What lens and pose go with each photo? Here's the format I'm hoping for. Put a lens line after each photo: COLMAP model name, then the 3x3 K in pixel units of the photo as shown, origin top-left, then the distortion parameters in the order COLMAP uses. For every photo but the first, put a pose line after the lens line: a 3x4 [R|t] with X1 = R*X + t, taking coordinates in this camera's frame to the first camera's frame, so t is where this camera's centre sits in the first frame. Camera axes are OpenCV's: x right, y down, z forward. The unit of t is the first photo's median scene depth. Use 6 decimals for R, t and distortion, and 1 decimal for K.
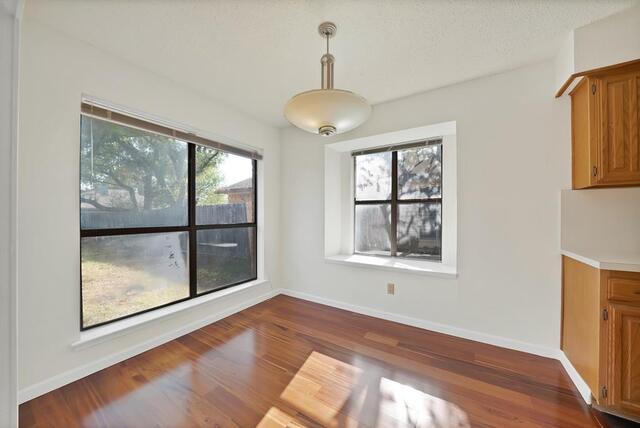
lens RADIAL K [[234.5, 0, 317.2], [0, 234.5, 216.5], [0, 0, 1]] dist [-0.019041, 0.000123]
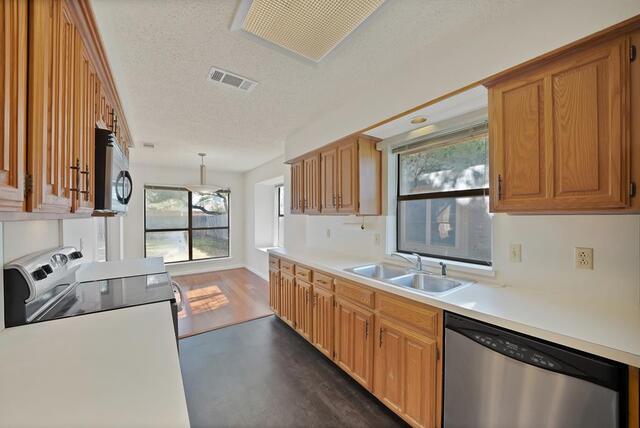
lens RADIAL K [[234.5, 0, 317.2], [0, 234.5, 216.5], [0, 0, 1]] dist [-0.019041, 0.000123]
pose [[0.922824, 0.003371, -0.385208, 1.445676], [-0.000023, 0.999962, 0.008694, -0.092206], [0.385223, -0.008014, 0.922789, -0.591016]]
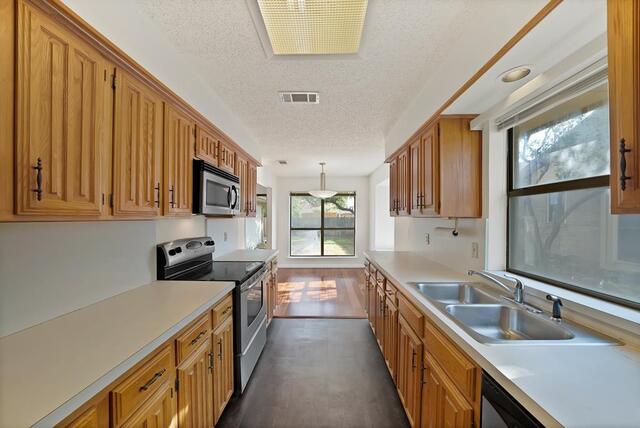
lens RADIAL K [[234.5, 0, 317.2], [0, 234.5, 216.5], [0, 0, 1]] dist [-0.019041, 0.000123]
pose [[0.513563, 0.002628, -0.858048, 1.665700], [-0.000333, 0.999996, 0.002864, -0.094789], [0.858052, -0.001185, 0.513562, -0.383612]]
